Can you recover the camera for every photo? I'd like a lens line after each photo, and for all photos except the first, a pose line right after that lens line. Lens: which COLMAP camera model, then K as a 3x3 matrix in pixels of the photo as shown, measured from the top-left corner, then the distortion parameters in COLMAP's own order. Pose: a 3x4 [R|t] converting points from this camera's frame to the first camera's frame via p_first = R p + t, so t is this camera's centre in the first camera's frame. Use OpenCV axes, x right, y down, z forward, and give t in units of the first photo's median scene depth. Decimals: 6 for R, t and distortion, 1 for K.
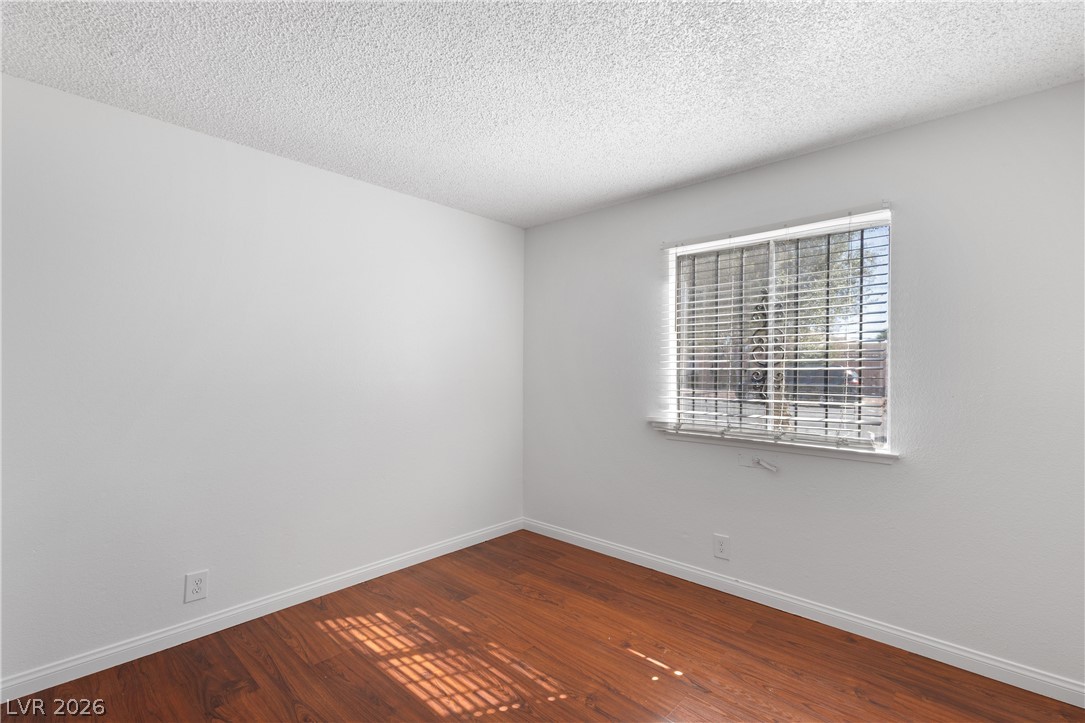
lens RADIAL K [[491.3, 0, 545.6], [0, 491.3, 361.2], [0, 0, 1]] dist [0.001117, -0.000392]
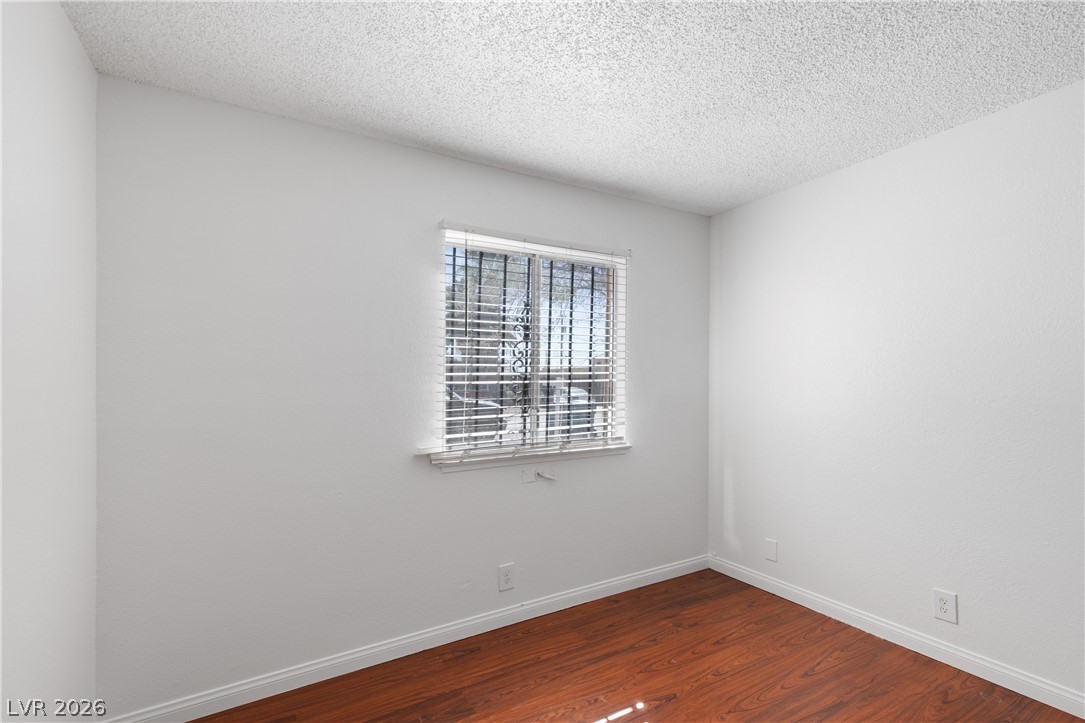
lens RADIAL K [[503.2, 0, 542.4], [0, 503.2, 385.0], [0, 0, 1]] dist [0.017611, -0.000014]
pose [[0.274215, -0.011126, 0.961604, -0.562432], [0.000787, 0.999935, 0.011345, 0.010875], [-0.961668, -0.002354, 0.274206, 0.732656]]
